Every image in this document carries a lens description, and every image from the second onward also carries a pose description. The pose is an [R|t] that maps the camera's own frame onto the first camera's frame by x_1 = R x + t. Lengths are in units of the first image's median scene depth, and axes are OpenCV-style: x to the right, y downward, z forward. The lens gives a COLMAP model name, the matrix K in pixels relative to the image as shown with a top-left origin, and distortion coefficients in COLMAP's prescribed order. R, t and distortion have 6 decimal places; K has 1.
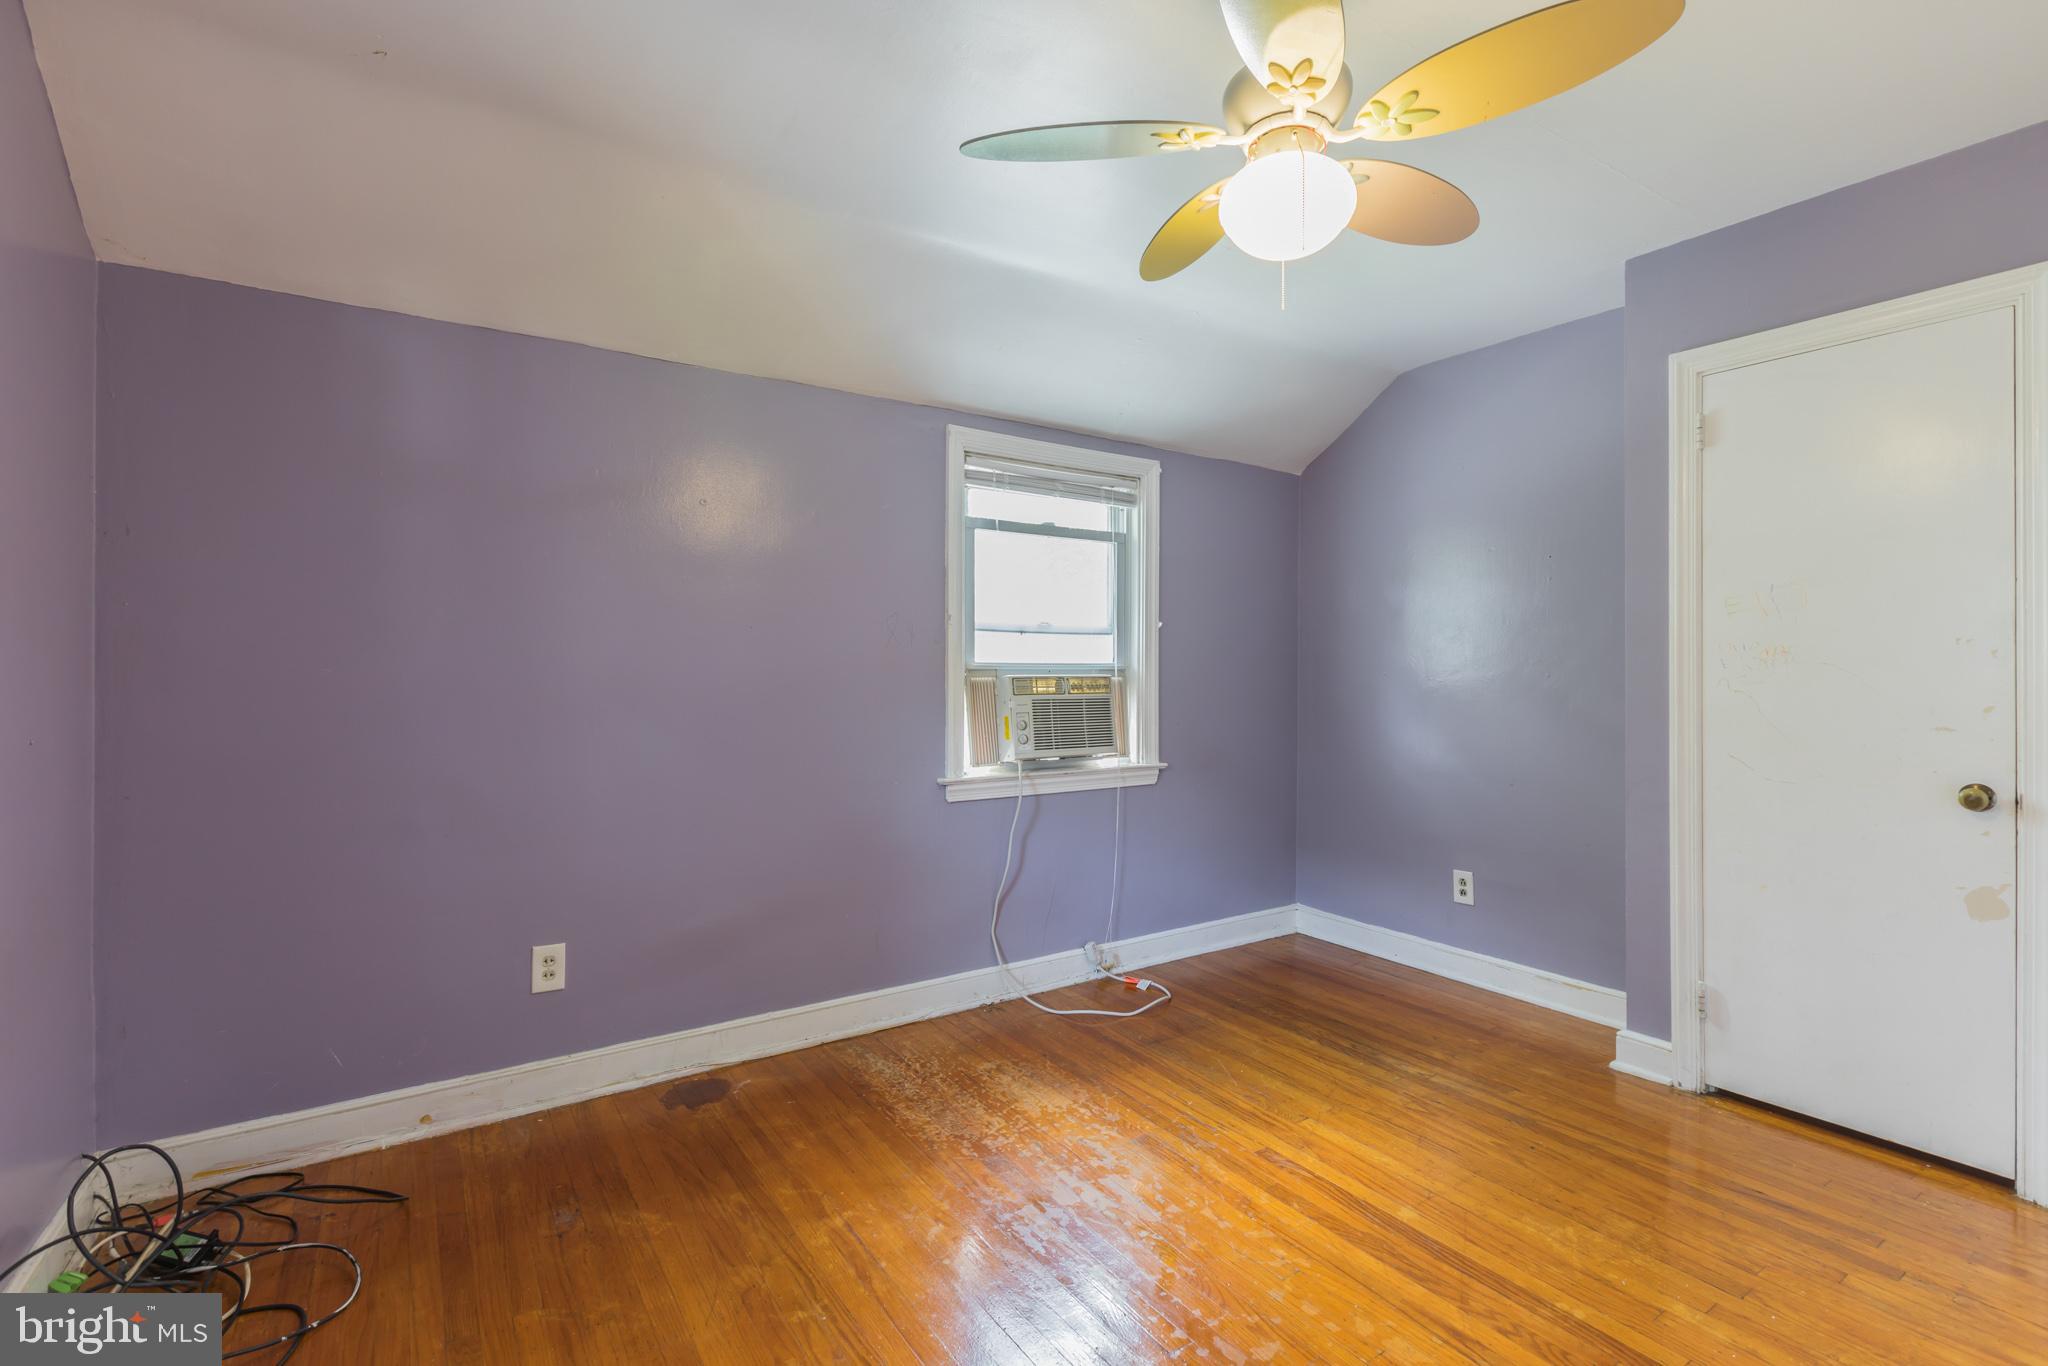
lens RADIAL K [[934.8, 0, 1040.6], [0, 934.8, 684.4], [0, 0, 1]] dist [0.000748, -0.000399]
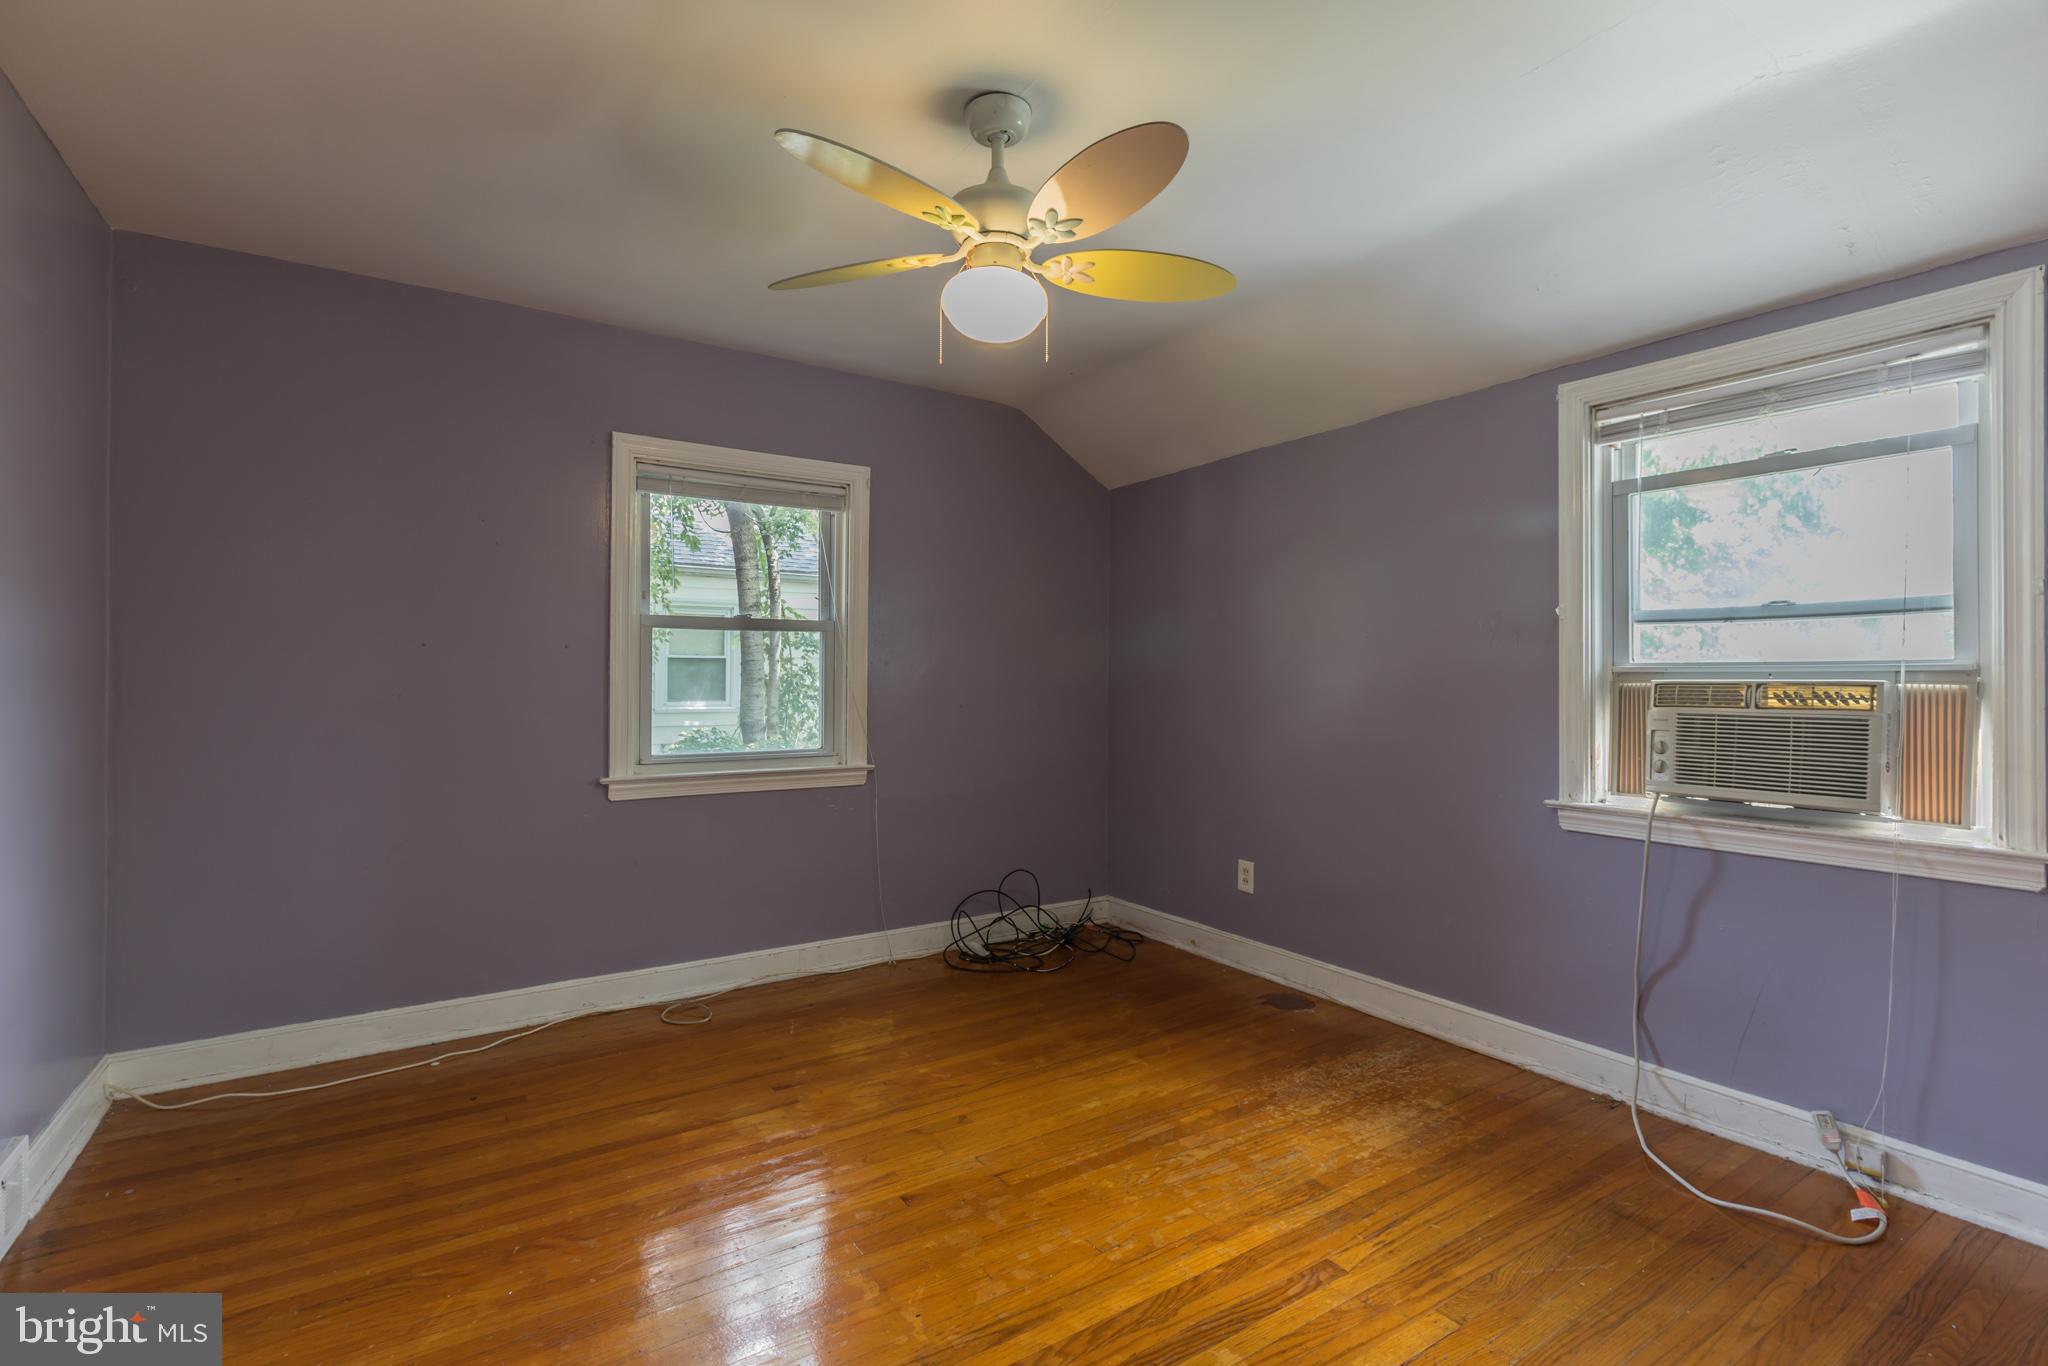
lens RADIAL K [[934.8, 0, 1039.6], [0, 934.8, 673.5], [0, 0, 1]] dist [0.000748, -0.000399]
pose [[-0.007264, -0.005766, -0.999957, 0.827111], [-0.012101, 0.999911, -0.005677, -0.005256], [0.999900, 0.012059, -0.007333, 0.584049]]
